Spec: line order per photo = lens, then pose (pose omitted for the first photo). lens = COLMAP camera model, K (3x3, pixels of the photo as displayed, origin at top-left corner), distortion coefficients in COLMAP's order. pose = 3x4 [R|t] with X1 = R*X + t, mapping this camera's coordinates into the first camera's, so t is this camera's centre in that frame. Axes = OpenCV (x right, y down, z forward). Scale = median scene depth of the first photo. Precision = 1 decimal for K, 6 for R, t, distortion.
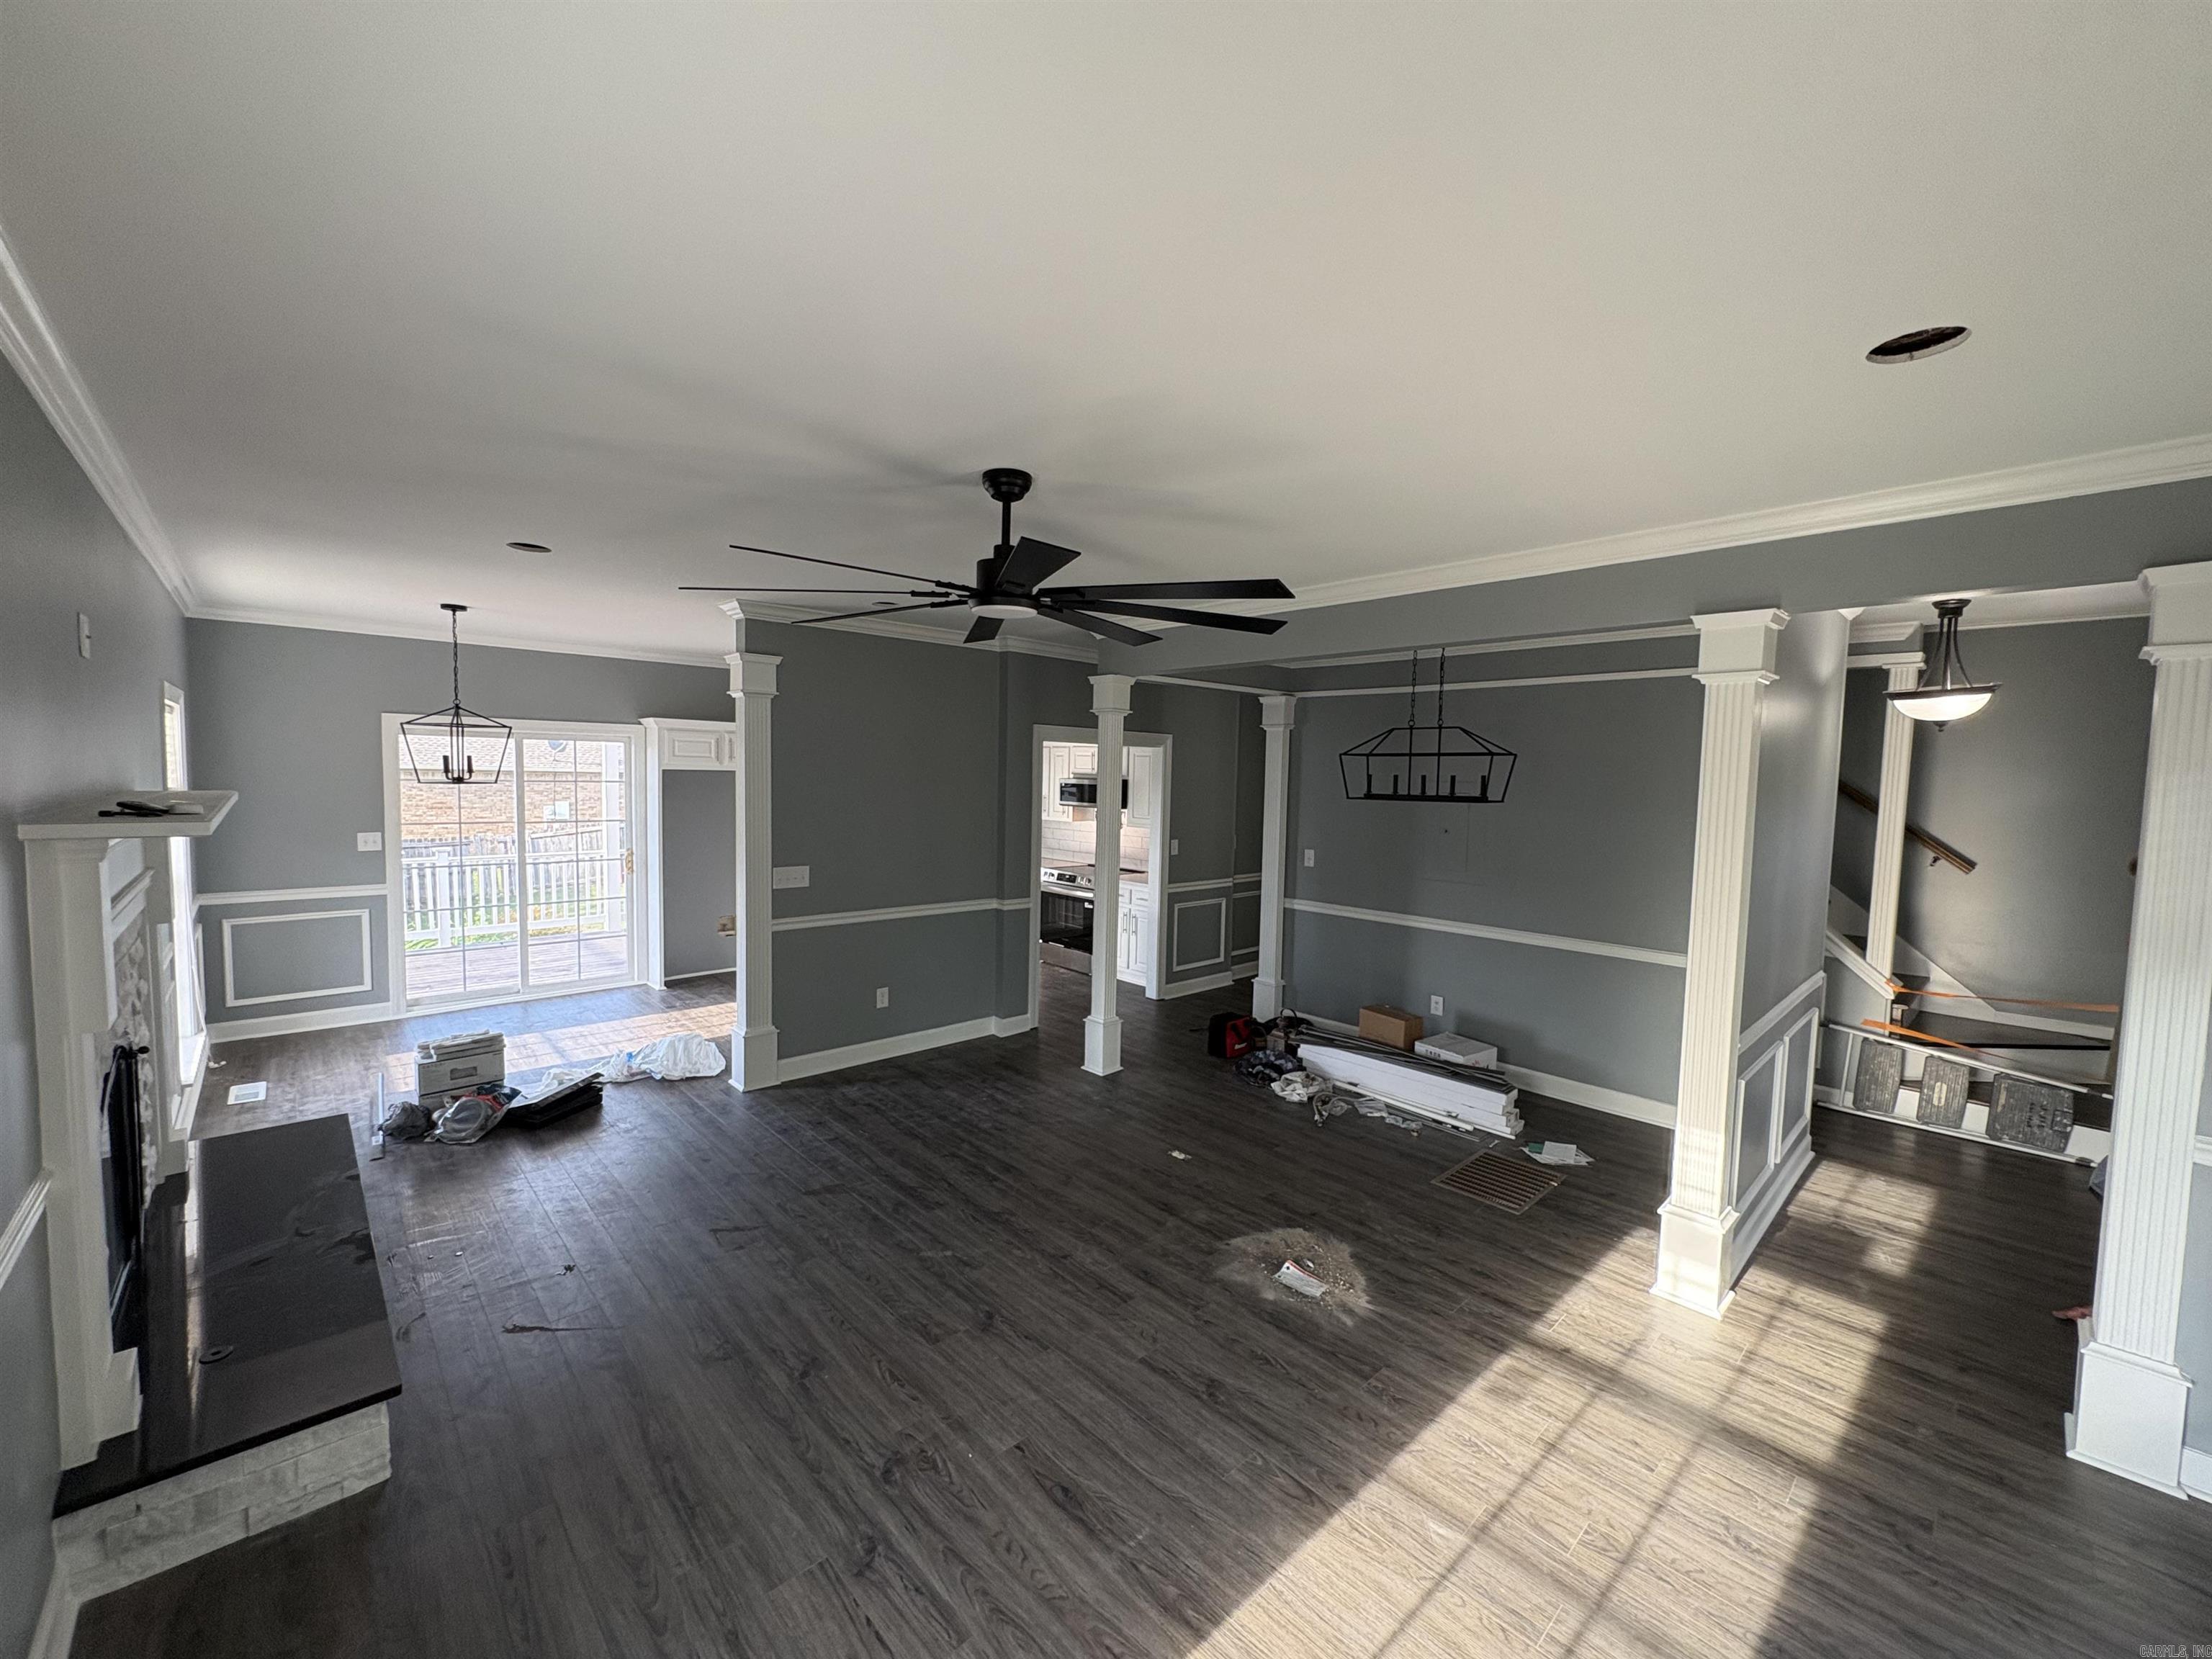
lens RADIAL K [[873.3, 0, 1107.4], [0, 873.3, 833.9], [0, 0, 1]] dist [0.000589, -0.000244]
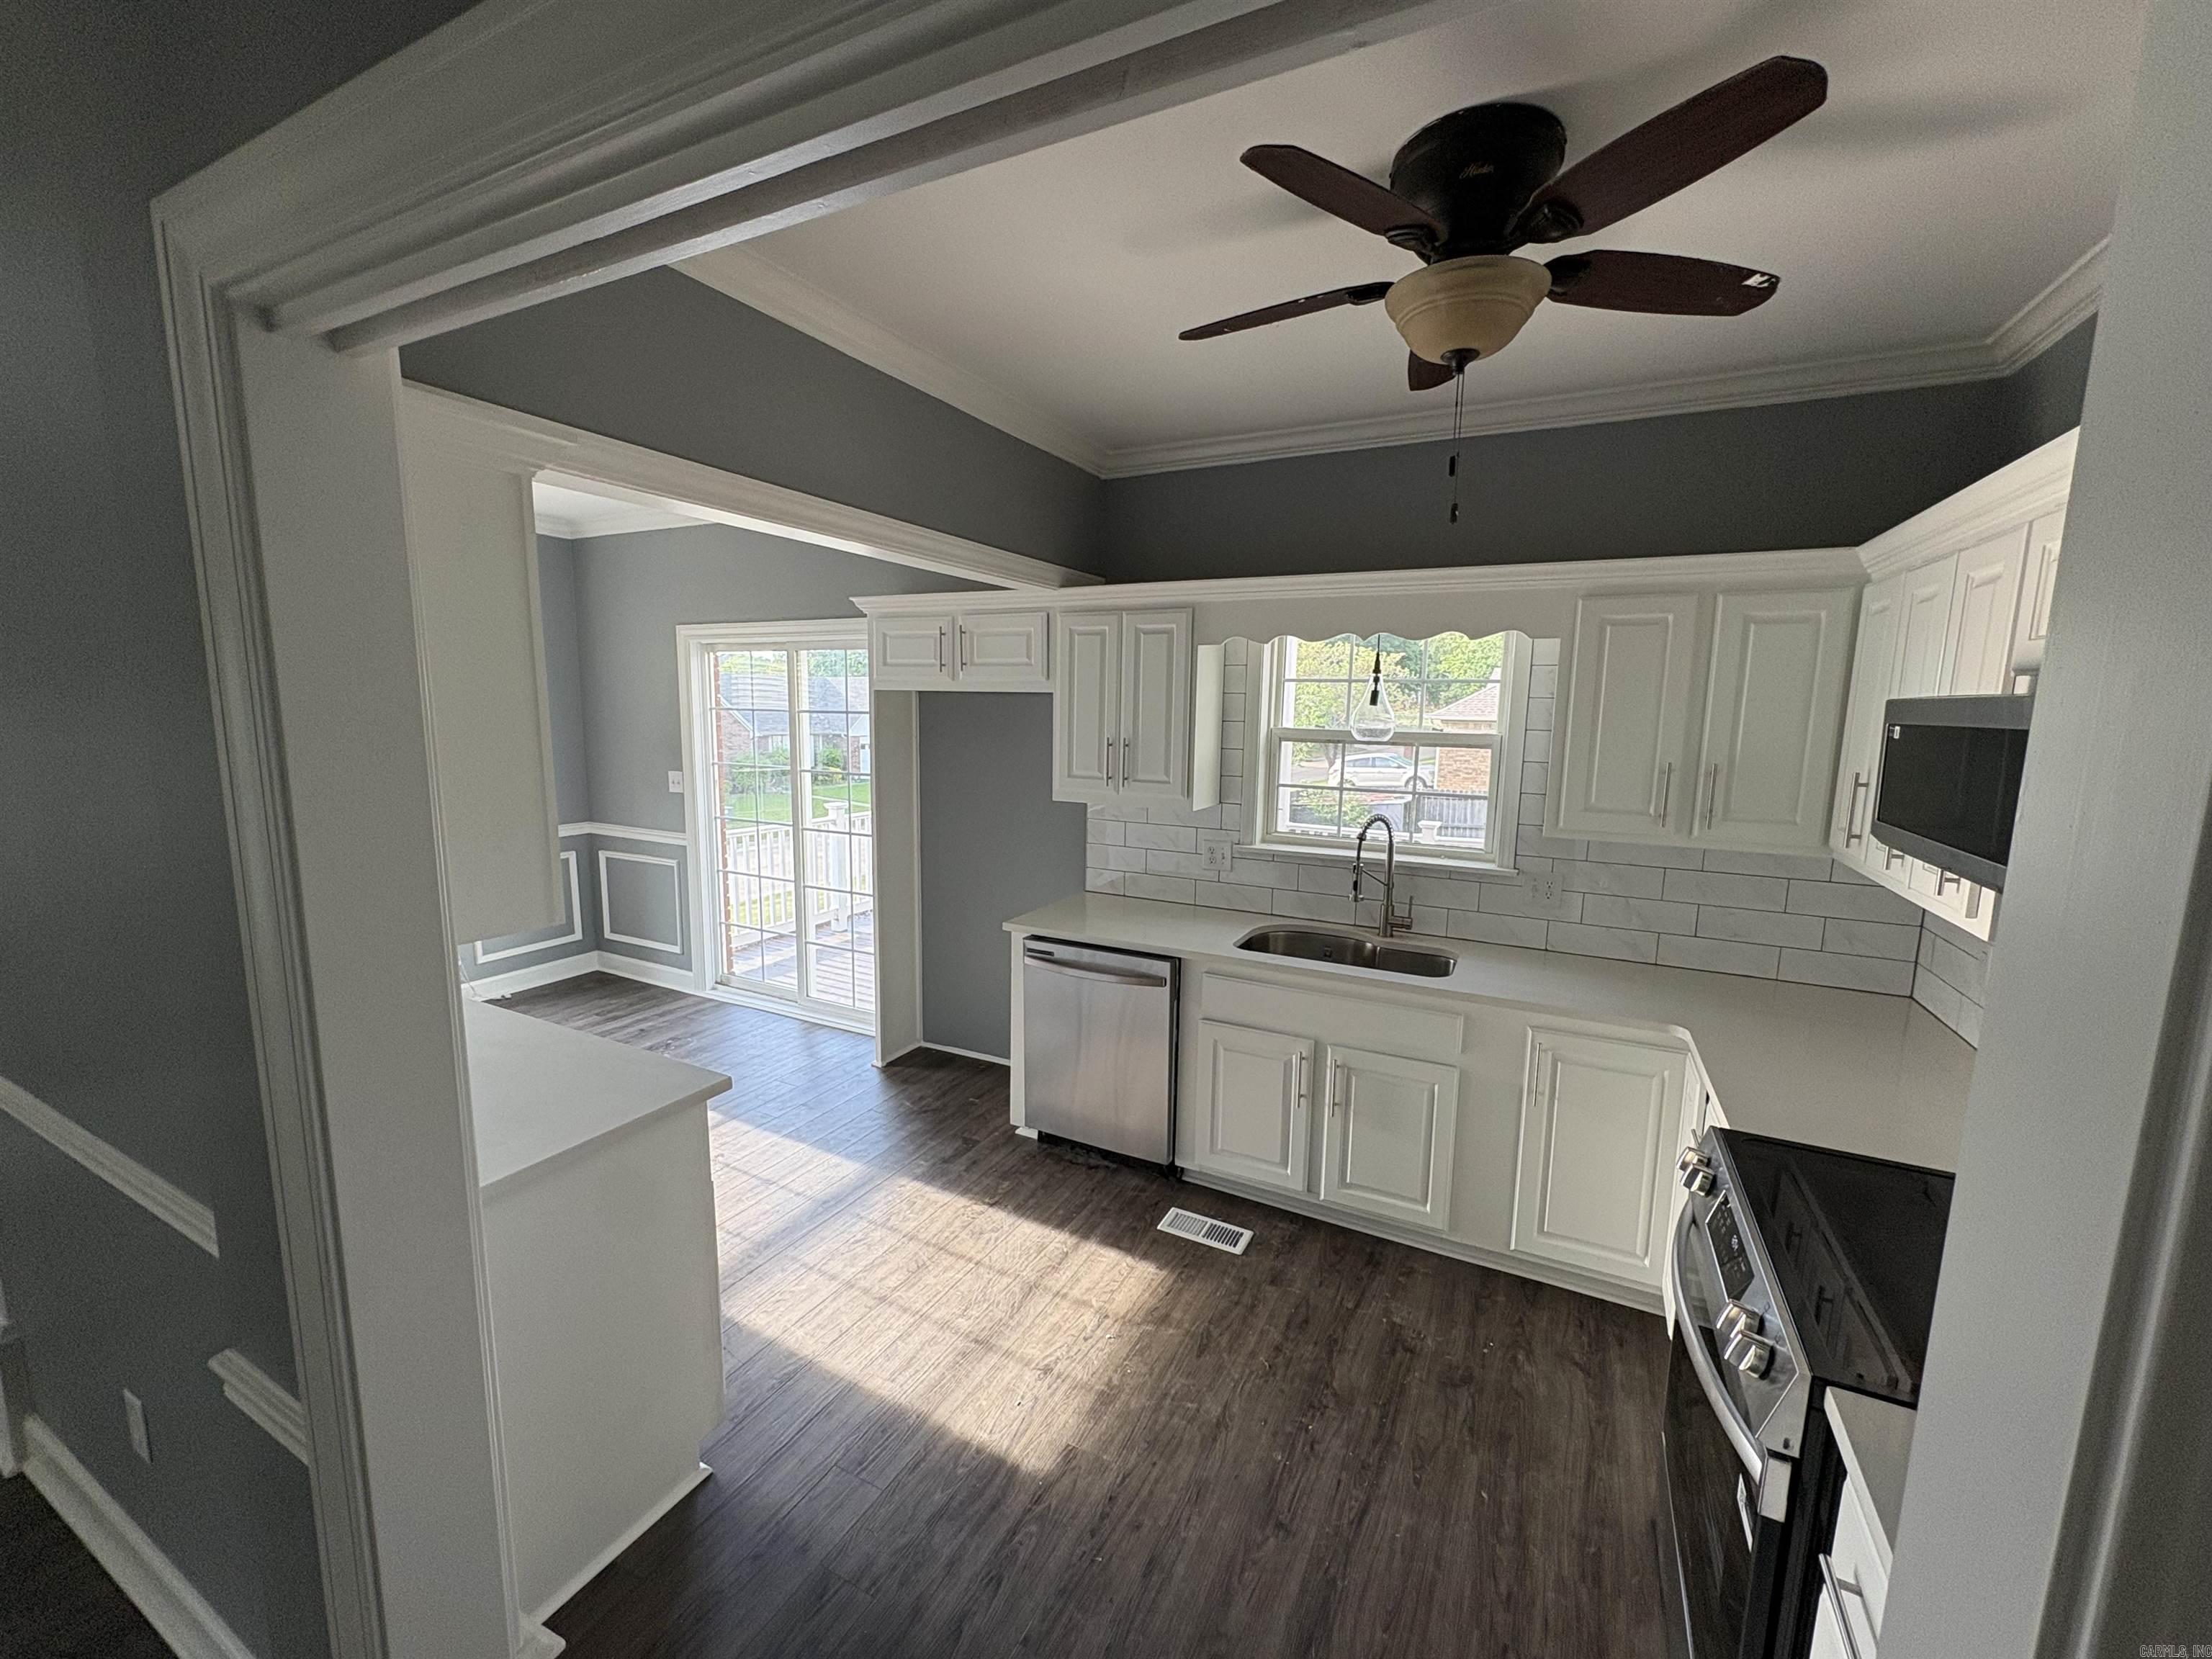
lens RADIAL K [[873.3, 0, 1112.4], [0, 873.3, 833.9], [0, 0, 1]] dist [0.000589, -0.000244]
pose [[0.346488, 0.119761, -0.930378, 0.082285], [-0.070928, 0.992322, 0.101320, -0.049157], [0.935369, 0.030883, 0.352322, 0.951513]]
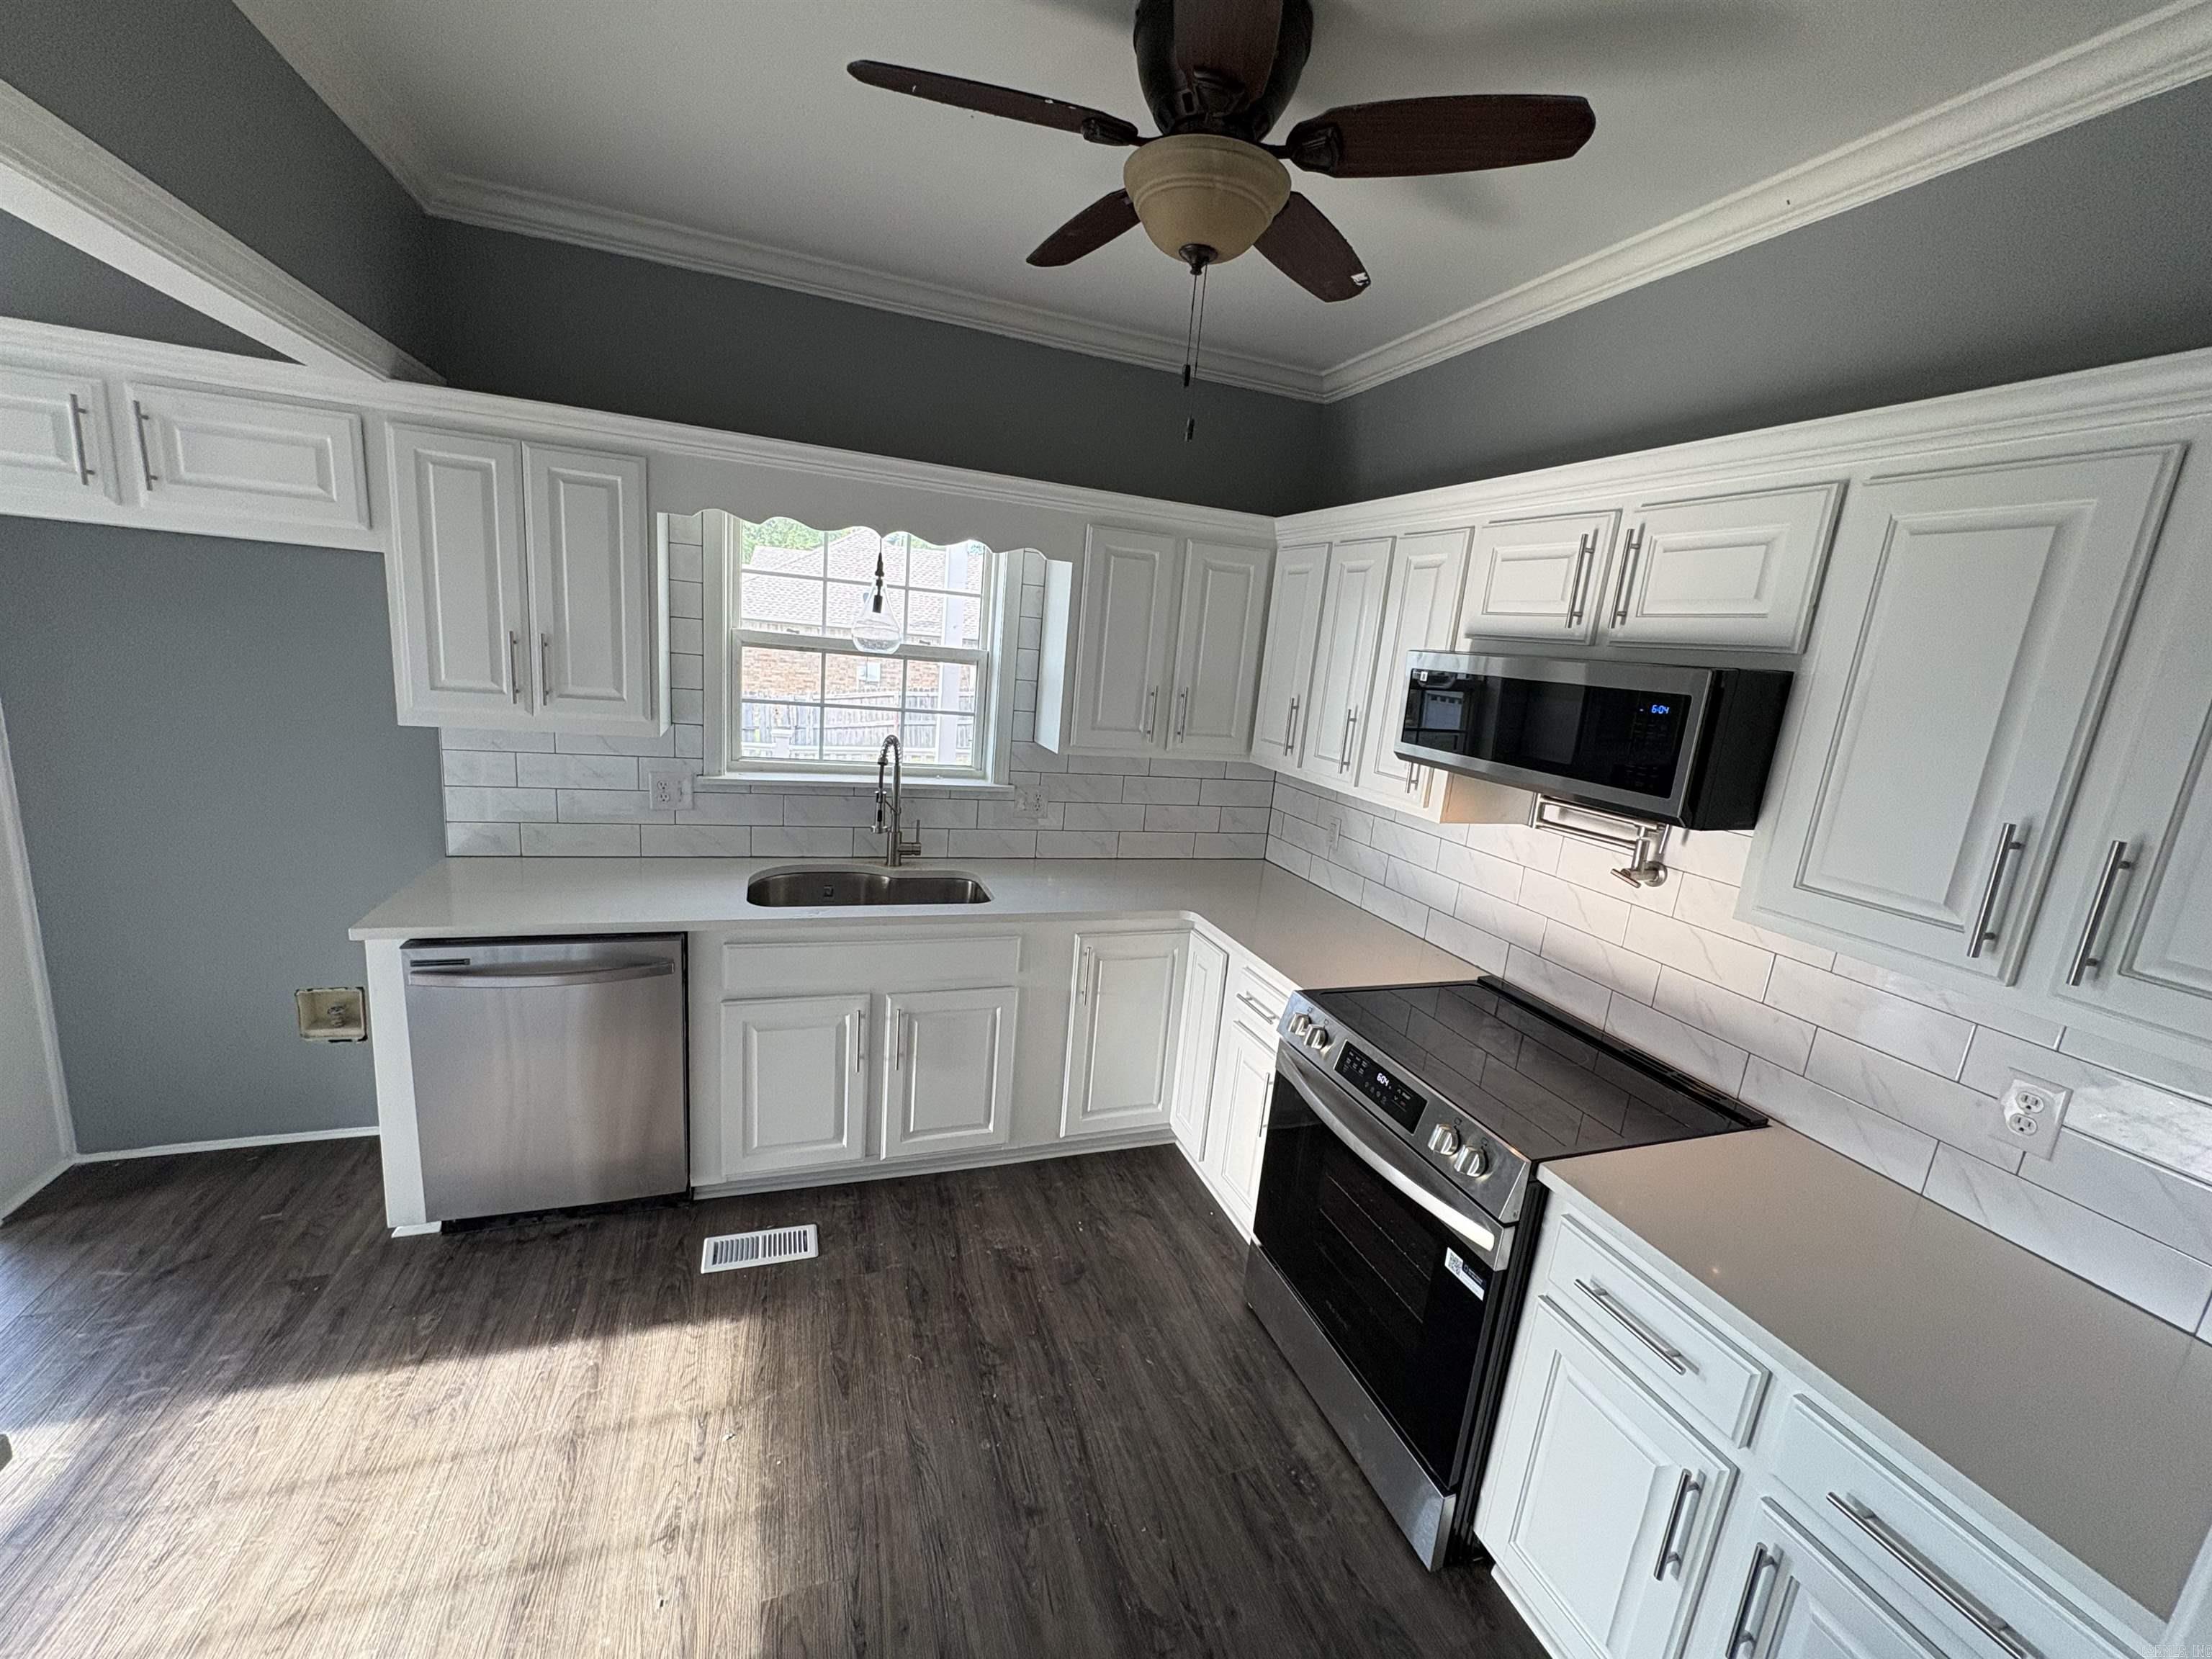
lens RADIAL K [[873.3, 0, 1110.9], [0, 873.3, 831.0], [0, 0, 1]] dist [0.000589, -0.000244]
pose [[0.918666, 0.139700, -0.369508, -0.042048], [-0.093036, 0.985583, 0.141315, -0.046336], [0.383923, -0.095444, 0.918419, 0.894472]]
